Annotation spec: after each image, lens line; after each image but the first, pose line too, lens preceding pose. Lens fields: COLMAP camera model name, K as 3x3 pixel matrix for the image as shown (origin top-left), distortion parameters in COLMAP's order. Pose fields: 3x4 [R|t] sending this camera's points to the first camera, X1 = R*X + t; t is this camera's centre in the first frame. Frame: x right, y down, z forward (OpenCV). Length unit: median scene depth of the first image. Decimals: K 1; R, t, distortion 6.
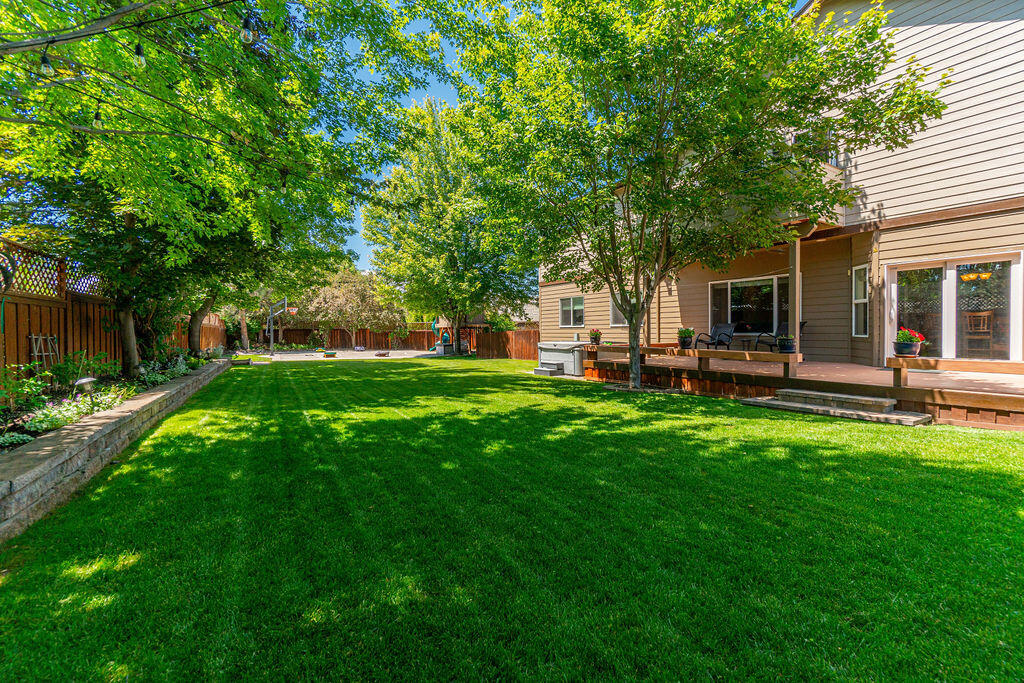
lens RADIAL K [[442.8, 0, 509.8], [0, 442.8, 339.8], [0, 0, 1]] dist [-0.001670, 0.000095]
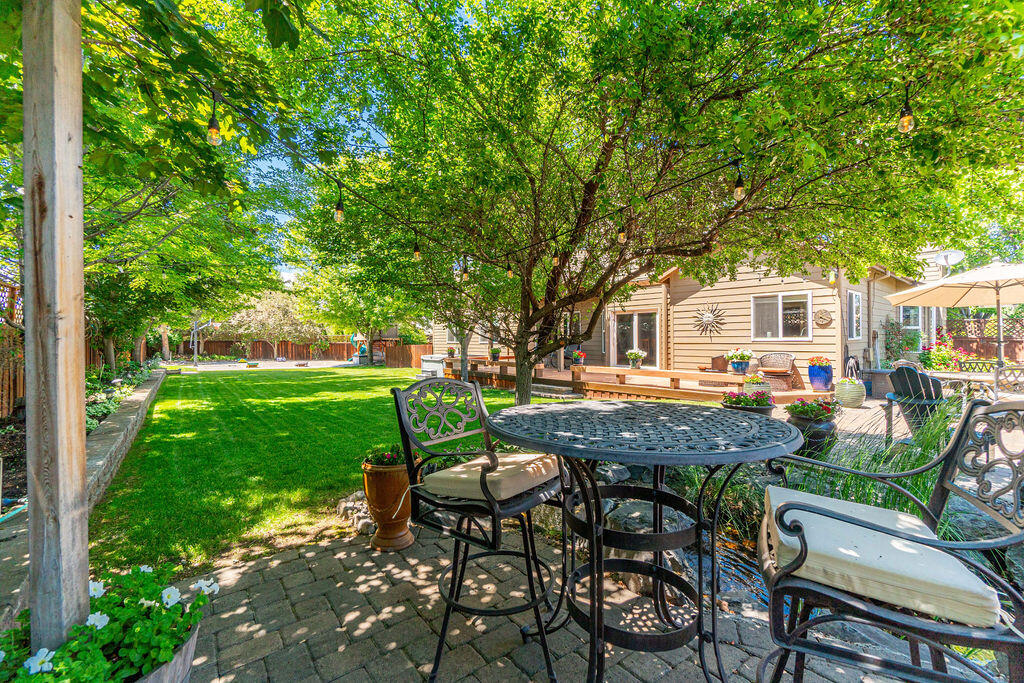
lens RADIAL K [[442.8, 0, 514.3], [0, 442.8, 340.3], [0, 0, 1]] dist [-0.001670, 0.000095]
pose [[0.988579, 0.002492, 0.150683, 0.085241], [0.000271, 0.999832, -0.018313, -0.008968], [-0.150704, 0.018145, 0.988412, -0.222238]]
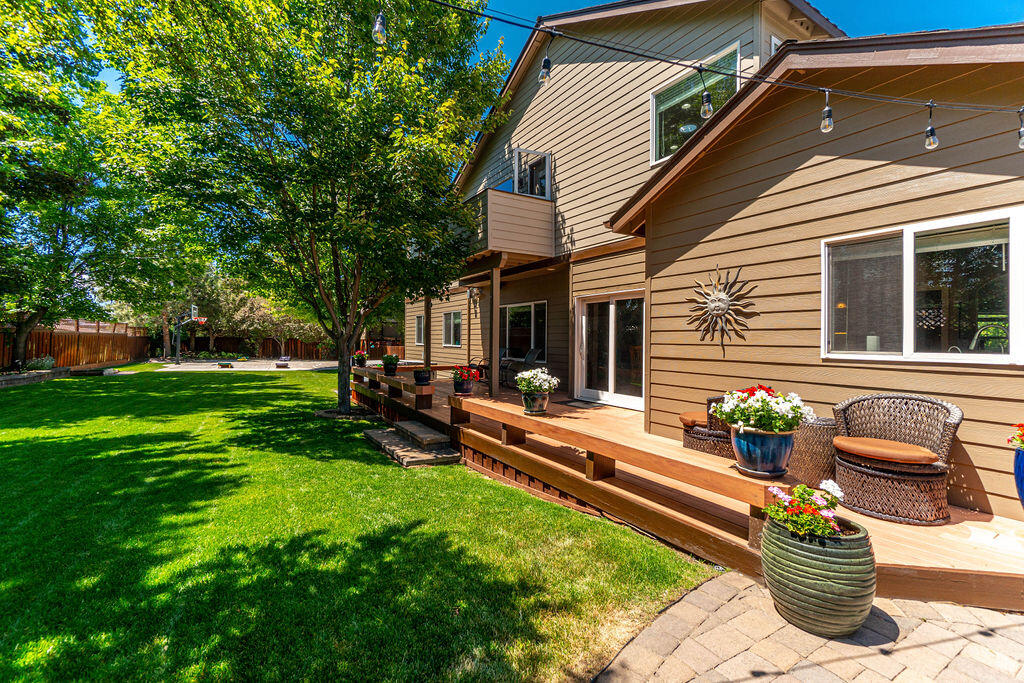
lens RADIAL K [[442.8, 0, 516.0], [0, 442.8, 338.9], [0, 0, 1]] dist [-0.001670, 0.000095]
pose [[0.999692, 0.023283, -0.008639, 0.262914], [-0.023487, 0.999428, -0.024342, -0.016842], [0.008067, 0.024537, 0.999666, -0.001179]]
